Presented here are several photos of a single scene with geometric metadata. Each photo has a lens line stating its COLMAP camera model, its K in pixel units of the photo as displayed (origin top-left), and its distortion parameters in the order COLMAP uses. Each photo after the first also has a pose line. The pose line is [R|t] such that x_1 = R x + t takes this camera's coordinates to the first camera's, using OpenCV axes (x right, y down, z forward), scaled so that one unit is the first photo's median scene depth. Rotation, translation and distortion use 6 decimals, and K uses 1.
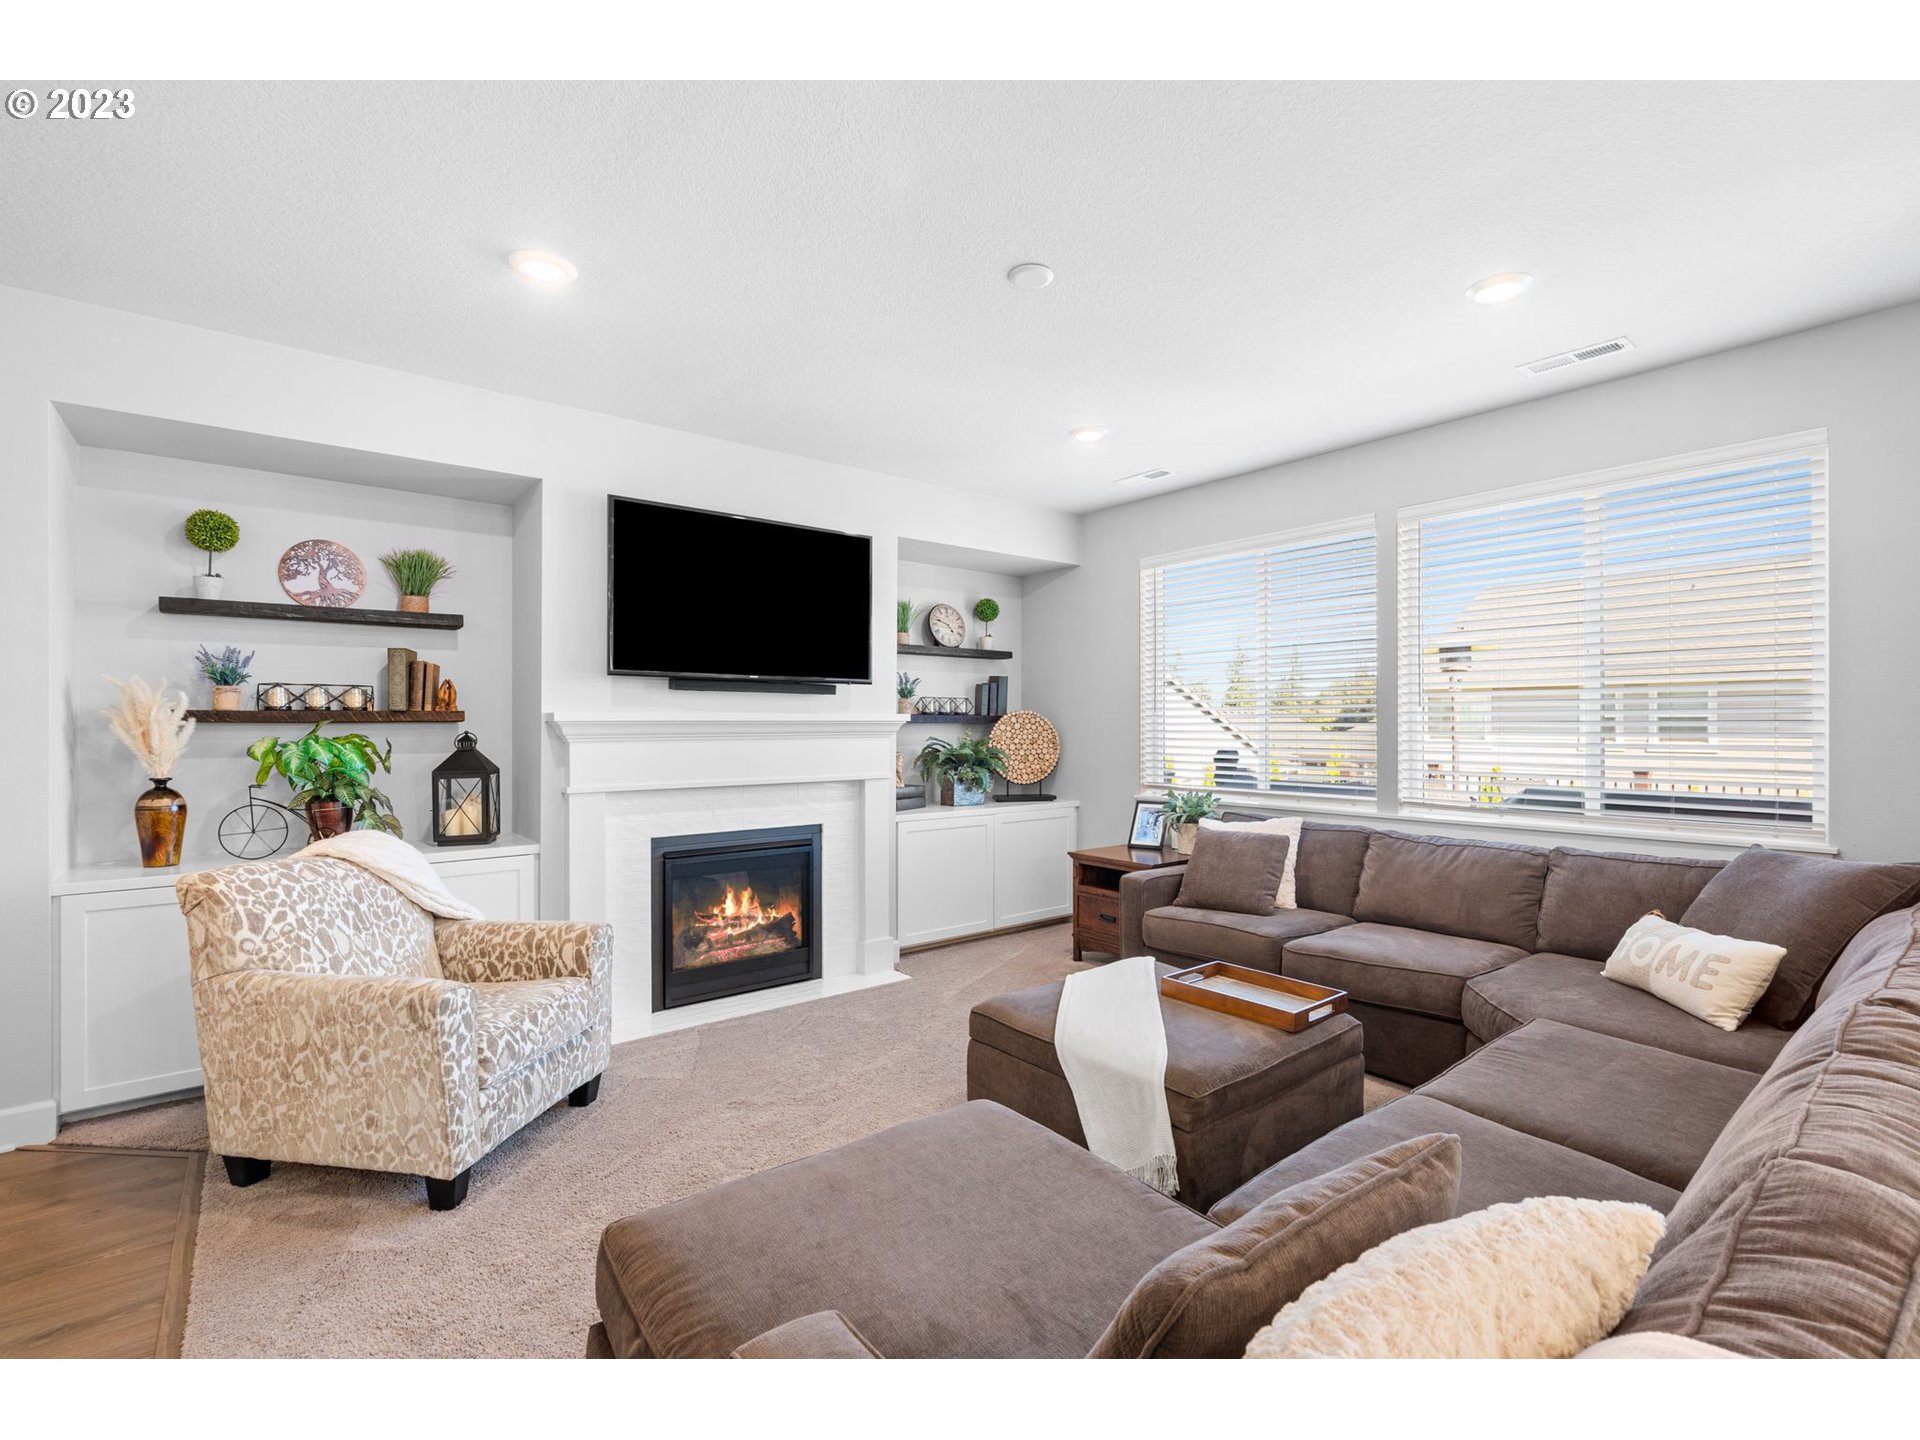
lens RADIAL K [[868.6, 0, 966.3], [0, 868.6, 720.5], [0, 0, 1]] dist [-0.001478, 0.000524]
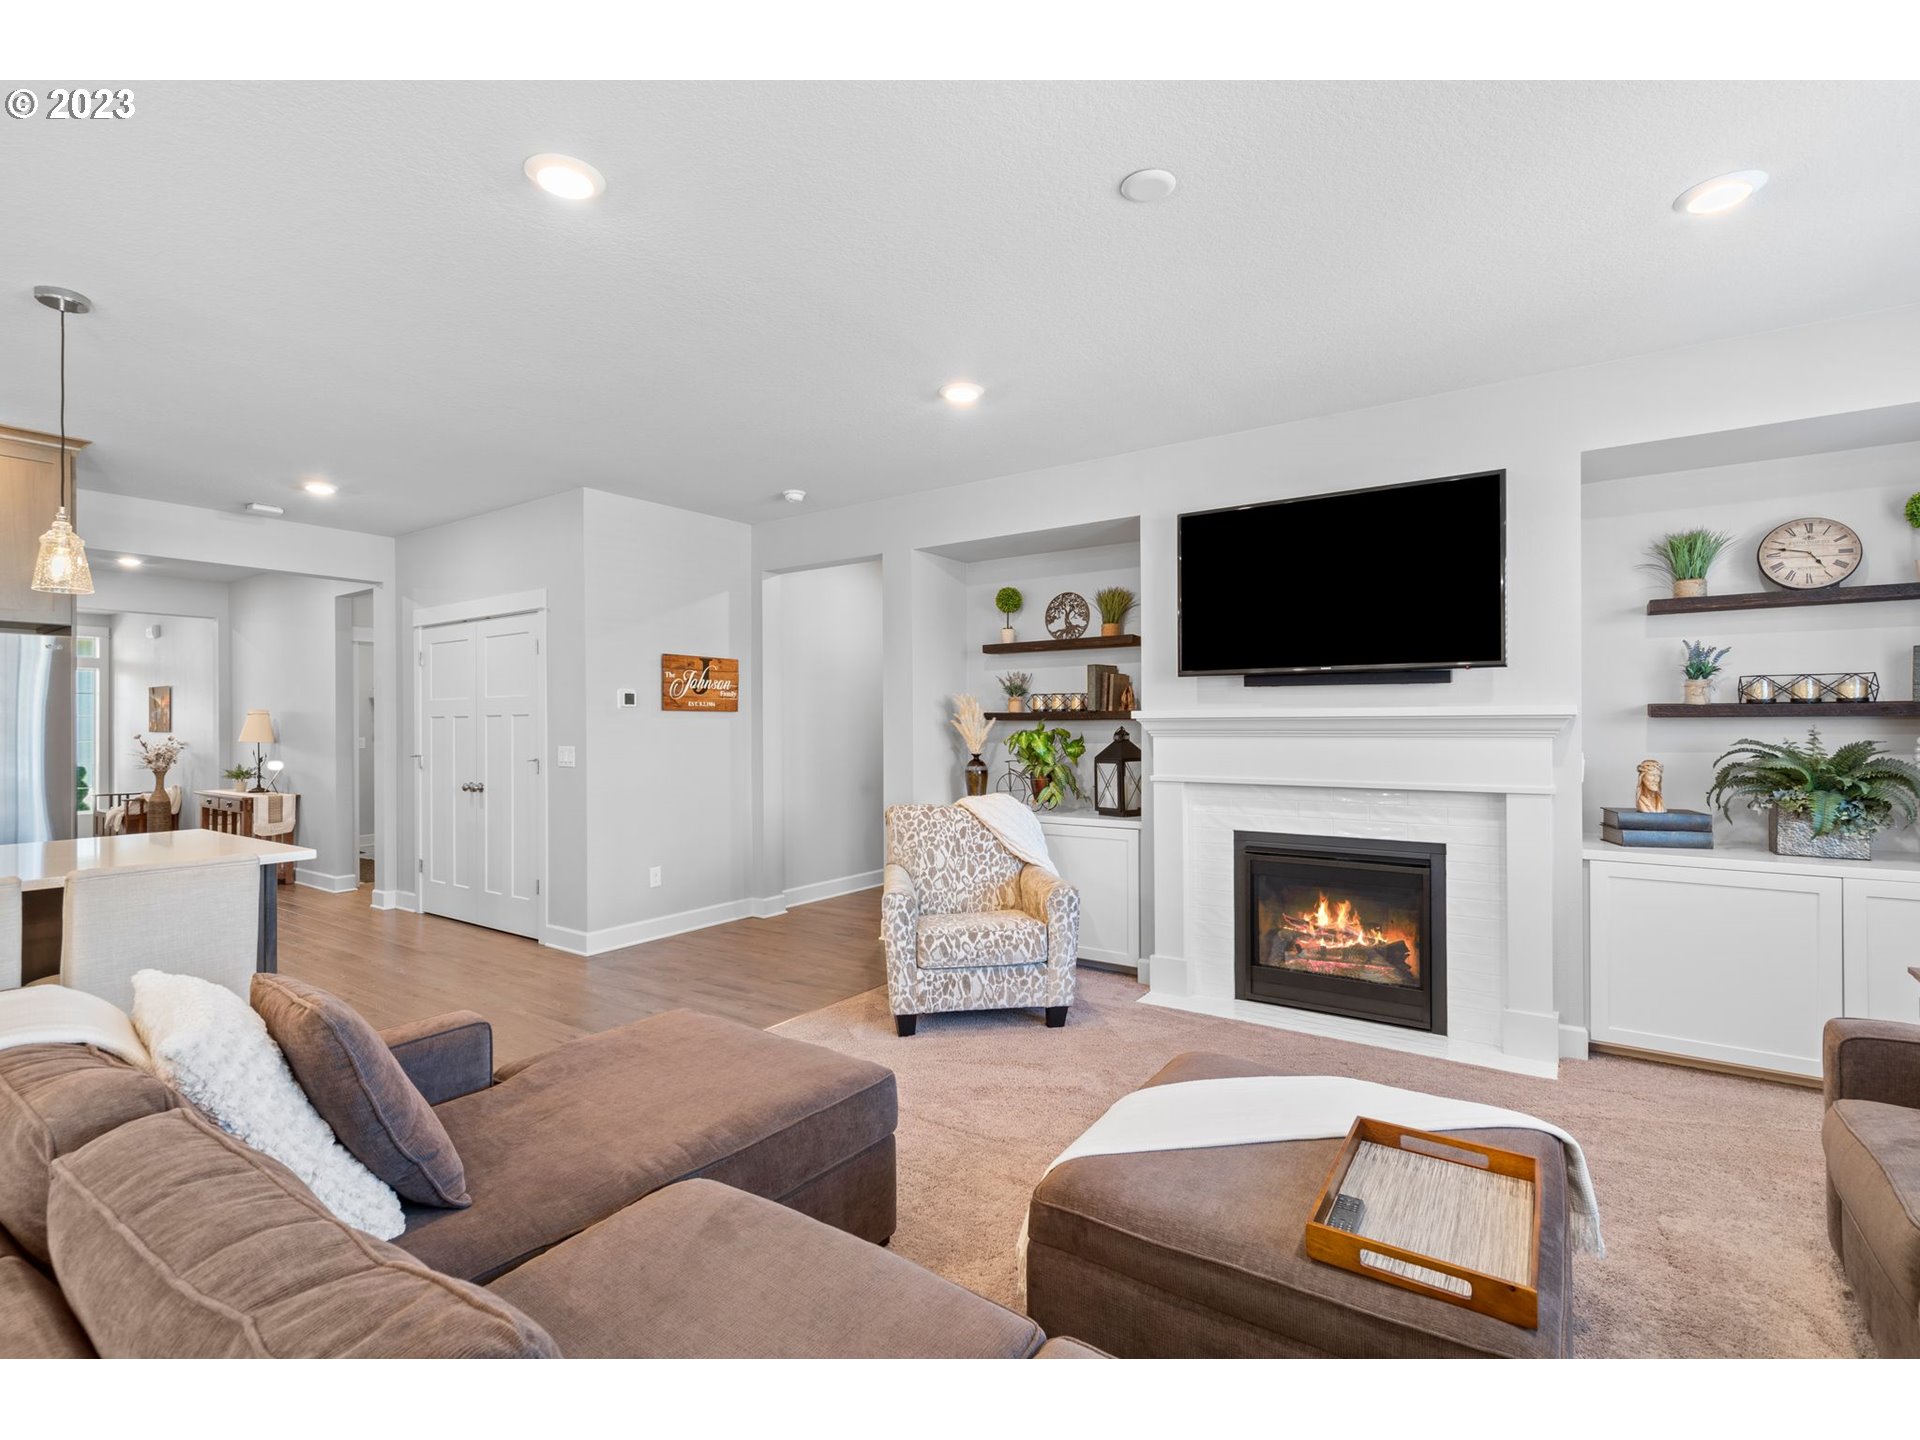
lens RADIAL K [[868.6, 0, 966.3], [0, 868.6, 720.5], [0, 0, 1]] dist [-0.001478, 0.000524]
pose [[0.303188, -0.002624, -0.952927, 0.534080], [0.007155, 0.999974, -0.000477, 0.002197], [0.952904, -0.006674, 0.303199, 0.381377]]
